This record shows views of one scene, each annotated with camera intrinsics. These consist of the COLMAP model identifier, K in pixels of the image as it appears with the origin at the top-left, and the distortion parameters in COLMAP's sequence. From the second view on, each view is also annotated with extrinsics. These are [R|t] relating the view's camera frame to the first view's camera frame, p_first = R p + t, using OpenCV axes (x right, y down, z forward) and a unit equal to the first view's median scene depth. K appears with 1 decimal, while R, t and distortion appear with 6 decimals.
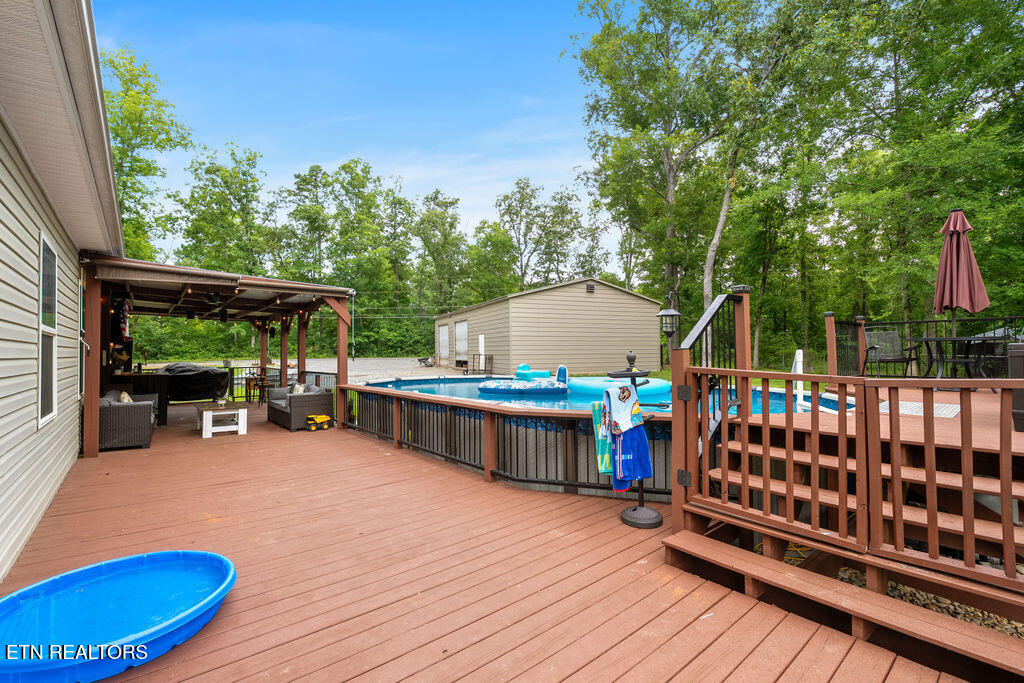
lens RADIAL K [[446.3, 0, 508.7], [0, 446.3, 347.4], [0, 0, 1]] dist [-0.003767, -0.000531]
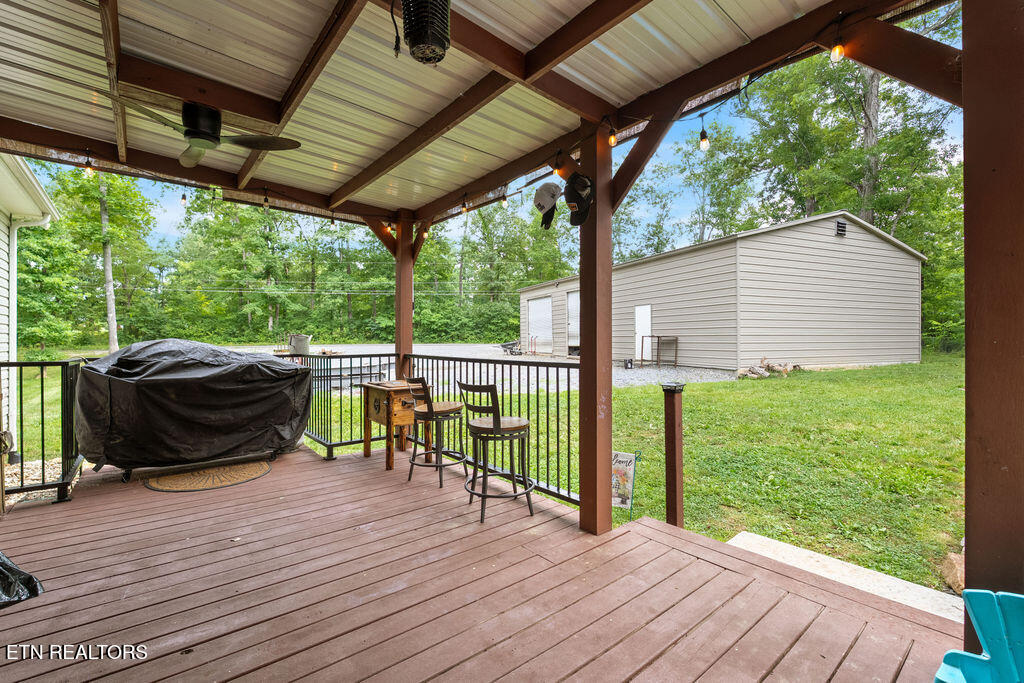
lens RADIAL K [[456.1, 0, 512.0], [0, 456.1, 341.5], [0, 0, 1]] dist [0.001903, 0.000701]
pose [[0.999897, 0.005055, -0.013453, -0.097276], [-0.004877, 0.999900, 0.013268, 0.005975], [0.013519, -0.013201, 0.999821, 0.134906]]
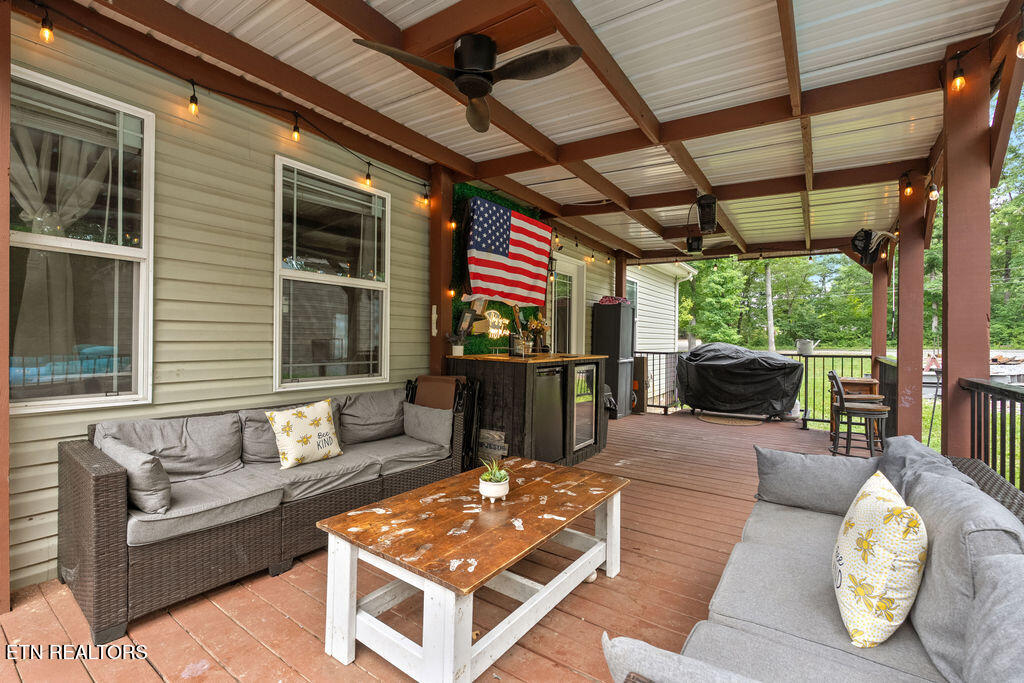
lens RADIAL K [[456.1, 0, 512.0], [0, 456.1, 341.5], [0, 0, 1]] dist [0.001903, 0.000701]
pose [[0.284487, 0.008705, -0.958640, -0.050112], [0.002420, 0.999949, 0.009799, 0.005178], [0.958677, -0.005107, 0.284452, 0.116261]]
